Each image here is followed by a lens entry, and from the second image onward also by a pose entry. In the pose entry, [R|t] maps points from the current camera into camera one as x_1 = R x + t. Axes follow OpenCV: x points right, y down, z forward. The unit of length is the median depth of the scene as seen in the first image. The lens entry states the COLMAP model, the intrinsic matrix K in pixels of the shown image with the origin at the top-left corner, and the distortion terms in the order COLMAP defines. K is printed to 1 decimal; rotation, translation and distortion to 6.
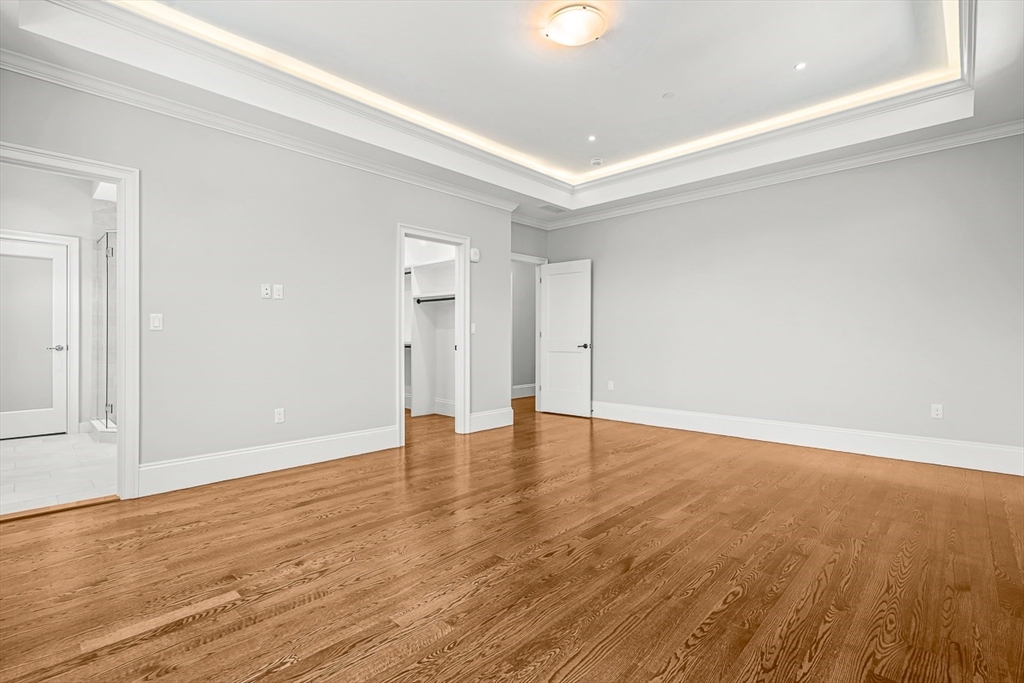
lens RADIAL K [[473.4, 0, 511.9], [0, 473.4, 335.6], [0, 0, 1]] dist [-0.001521, 0.001562]
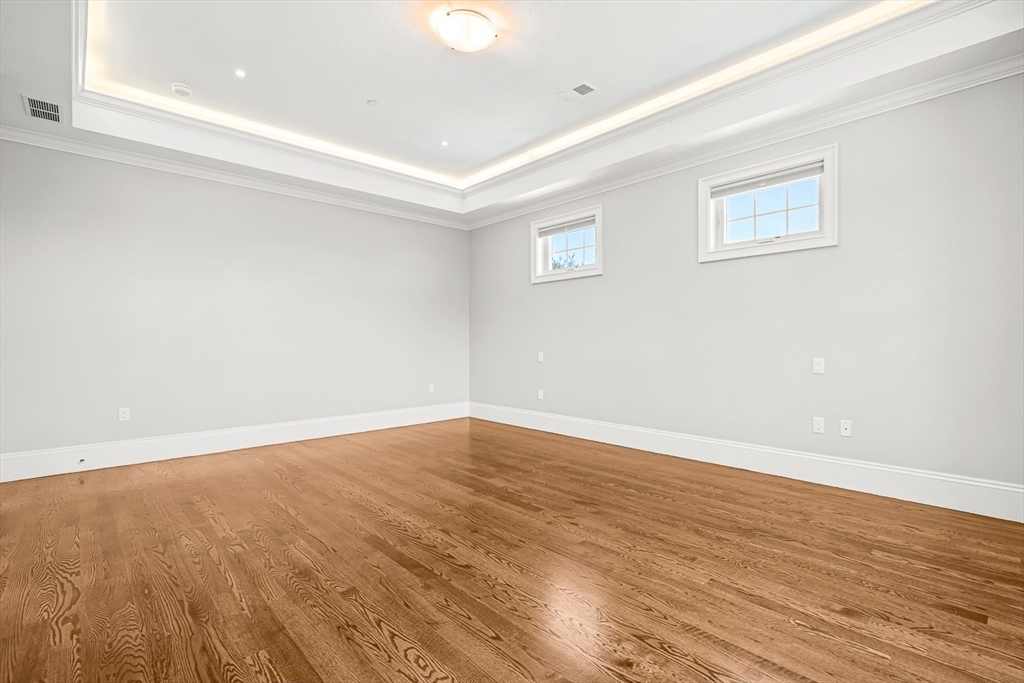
lens RADIAL K [[473.4, 0, 512.7], [0, 473.4, 338.0], [0, 0, 1]] dist [-0.001521, 0.001562]
pose [[0.059899, 0.007512, 0.998176, -0.923686], [0.000170, 0.999972, -0.007536, 0.006051], [-0.998204, 0.000622, 0.059896, 0.896658]]
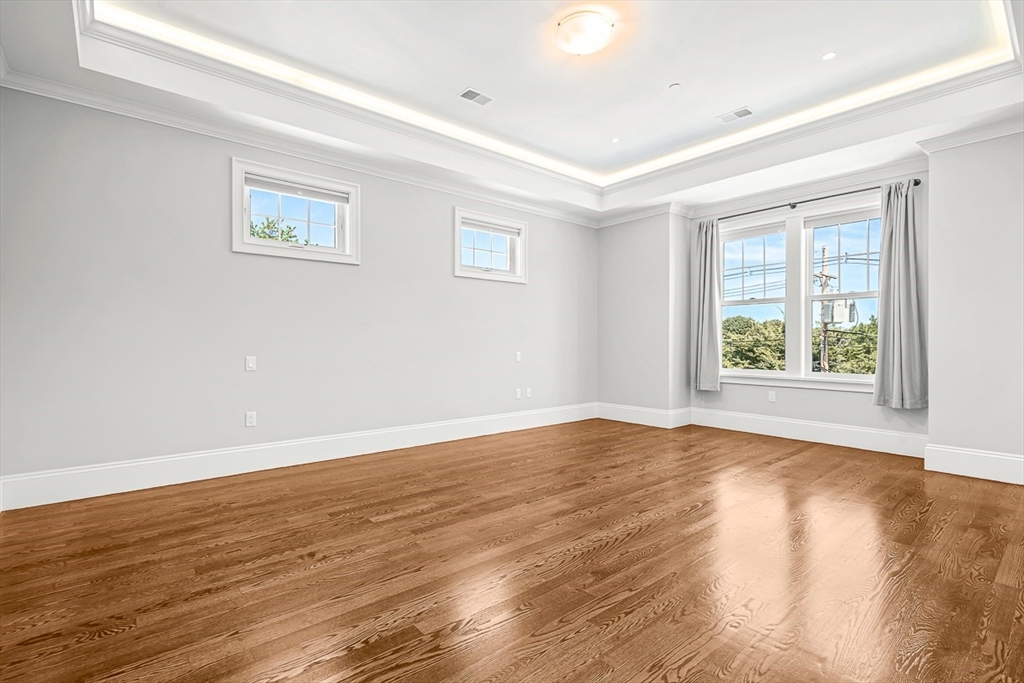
lens RADIAL K [[473.4, 0, 510.3], [0, 473.4, 343.2], [0, 0, 1]] dist [-0.001521, 0.001562]
pose [[-0.994071, -0.002658, 0.108698, 0.191032], [-0.002338, 0.999993, 0.003076, 0.007025], [-0.108706, 0.002804, -0.994070, 2.165457]]
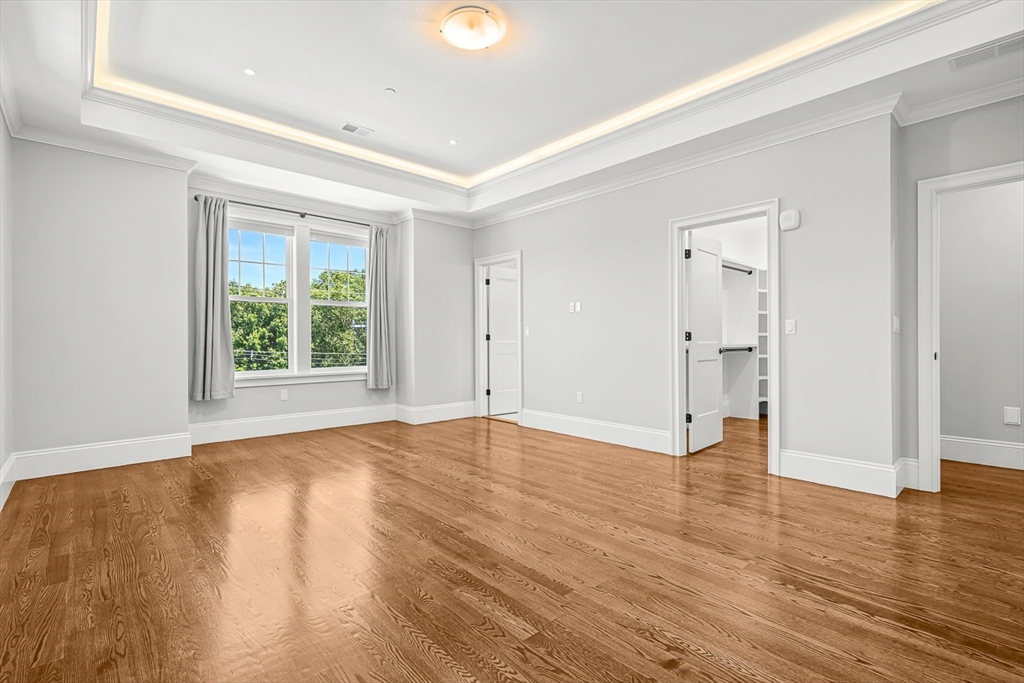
lens RADIAL K [[473.4, 0, 508.9], [0, 473.4, 332.6], [0, 0, 1]] dist [-0.001521, 0.001562]
pose [[-0.072014, -0.016655, -0.997265, 1.203968], [0.003638, 0.999850, -0.016961, 0.006092], [0.997397, -0.004850, -0.071942, 1.223987]]
